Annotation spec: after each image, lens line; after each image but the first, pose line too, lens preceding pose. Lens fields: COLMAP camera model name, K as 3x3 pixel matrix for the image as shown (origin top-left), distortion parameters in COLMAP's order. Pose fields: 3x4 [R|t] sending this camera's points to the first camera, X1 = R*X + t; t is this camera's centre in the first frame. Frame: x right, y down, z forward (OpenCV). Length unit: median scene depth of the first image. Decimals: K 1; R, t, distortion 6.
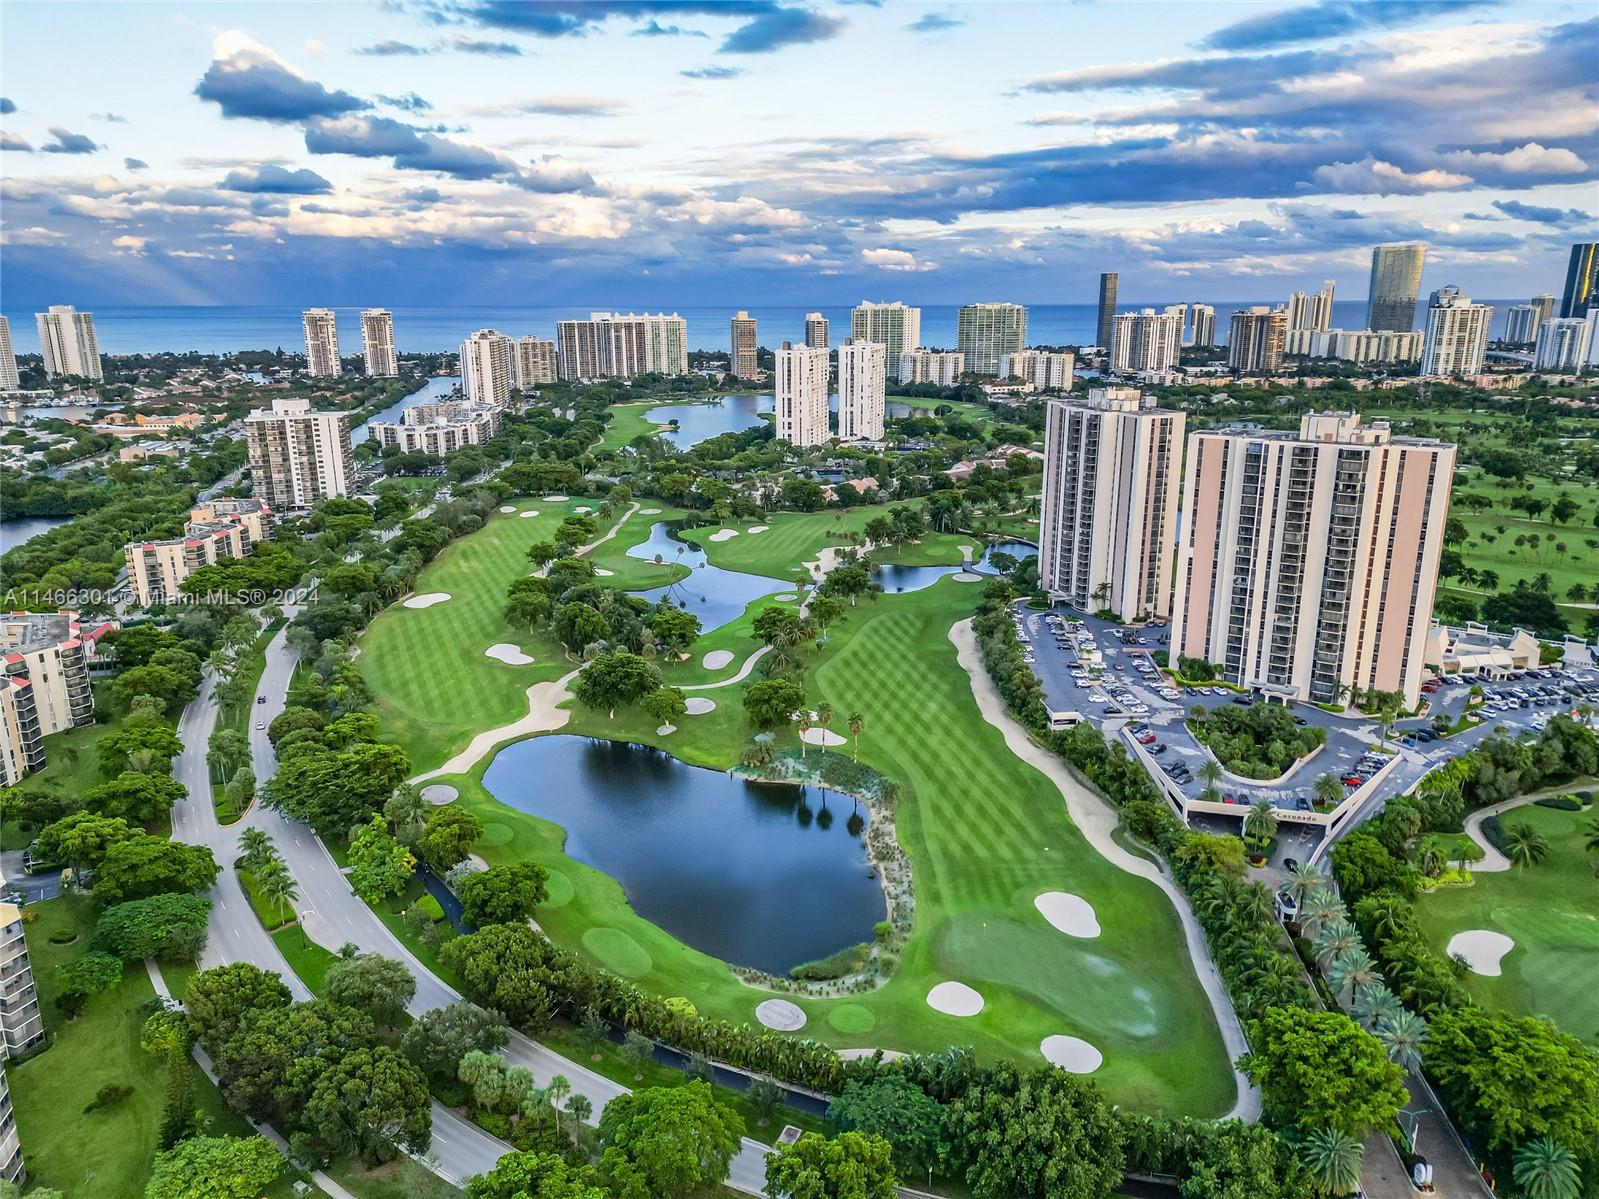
lens RADIAL K [[1131.5, 0, 799.5], [0, 1131.5, 599.5], [0, 0, 1]] dist [0.095064, -0.093301]
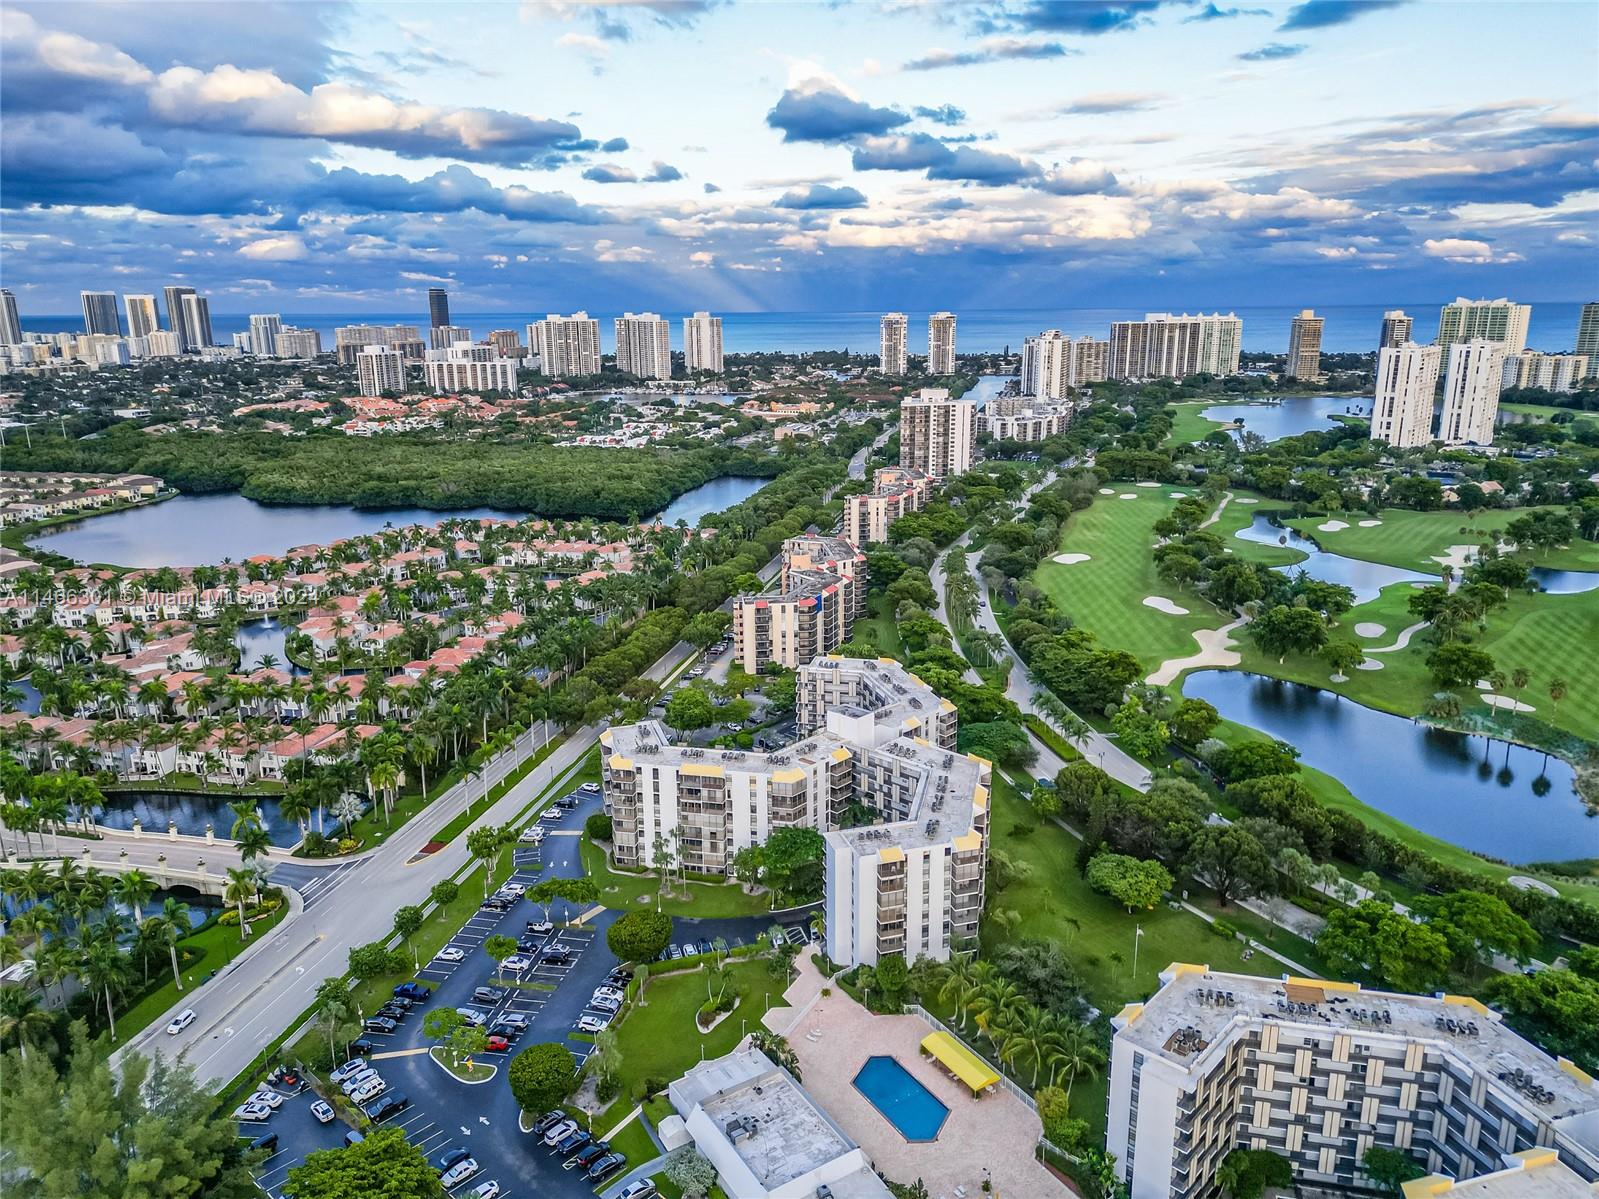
lens RADIAL K [[1131.5, 0, 799.5], [0, 1131.5, 599.5], [0, 0, 1]] dist [0.095064, -0.093301]
pose [[0.912479, 0.100982, -0.396464, -0.040150], [-0.101824, 0.994621, 0.018985, 0.017390], [0.396249, 0.023046, 0.917854, -0.065234]]
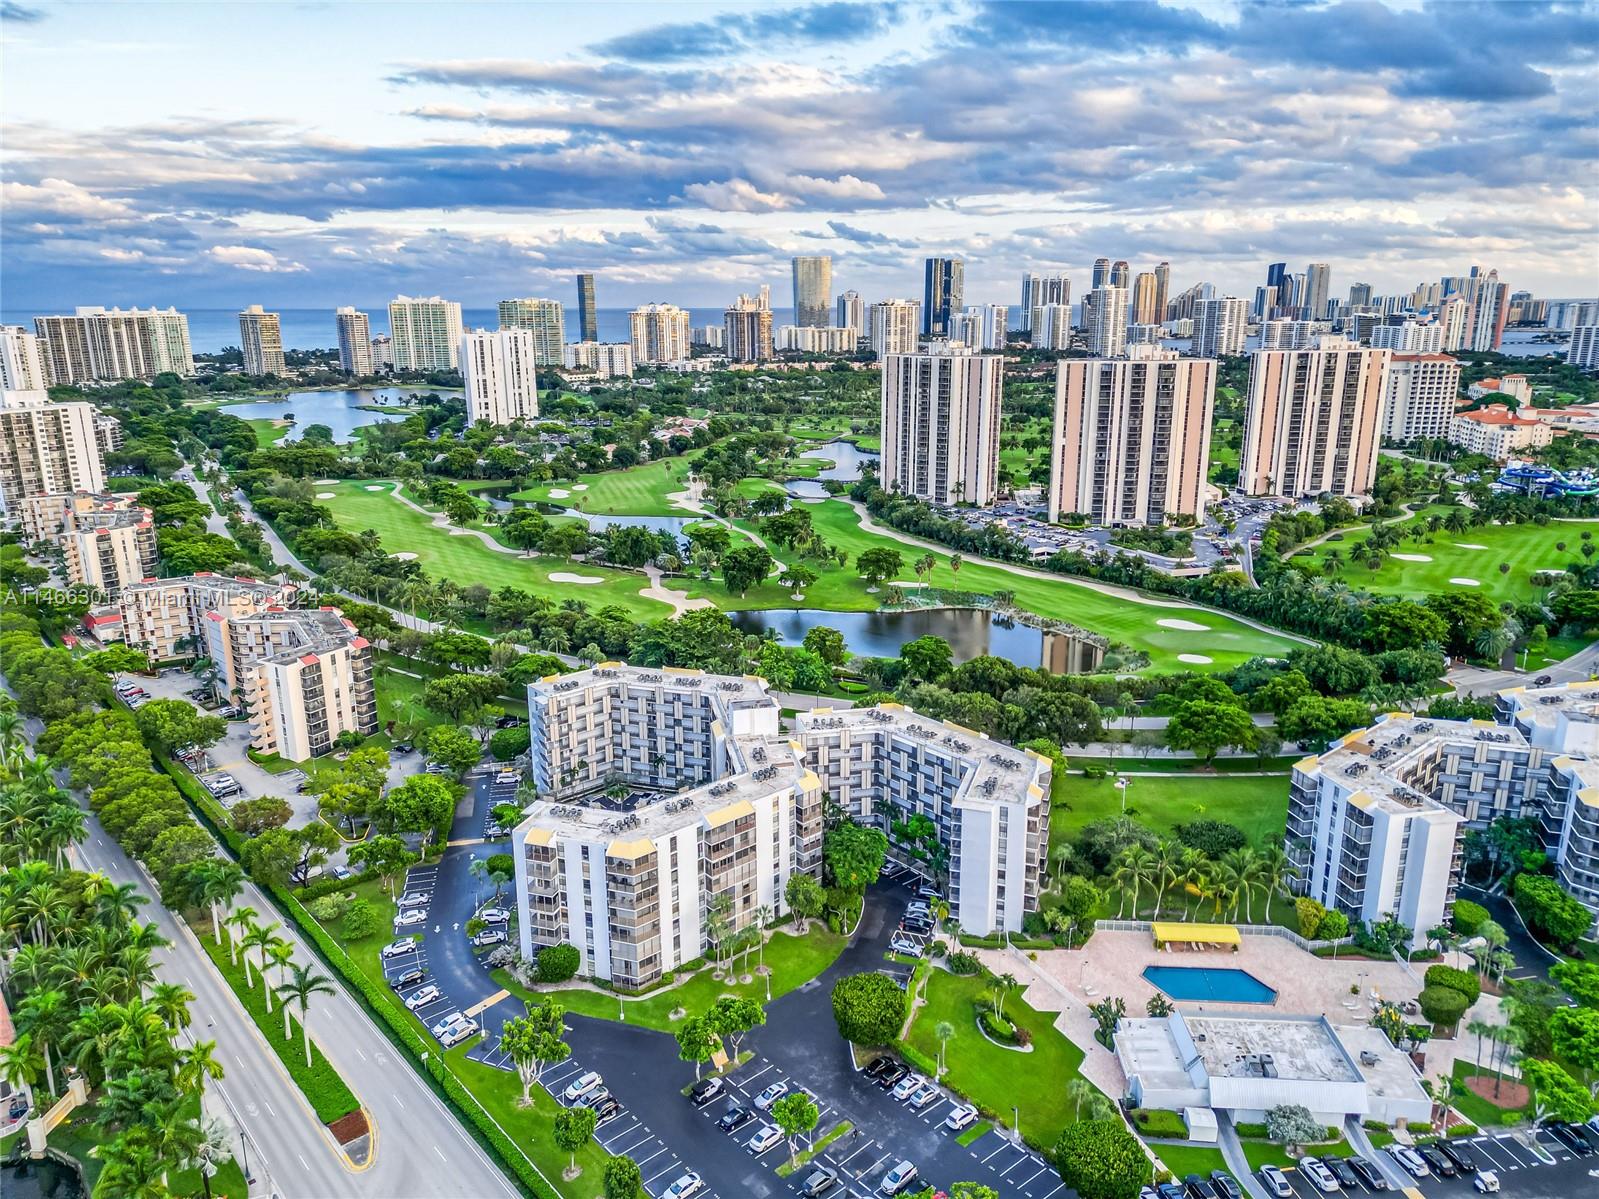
lens RADIAL K [[1114.5, 0, 806.0], [0, 1114.5, 642.8], [0, 0, 1]] dist [0.058369, -0.043668]
pose [[0.865707, -0.147404, 0.478355, -0.181318], [0.130650, 0.989071, 0.068336, 0.019807], [-0.483200, 0.003338, 0.875503, -0.032654]]
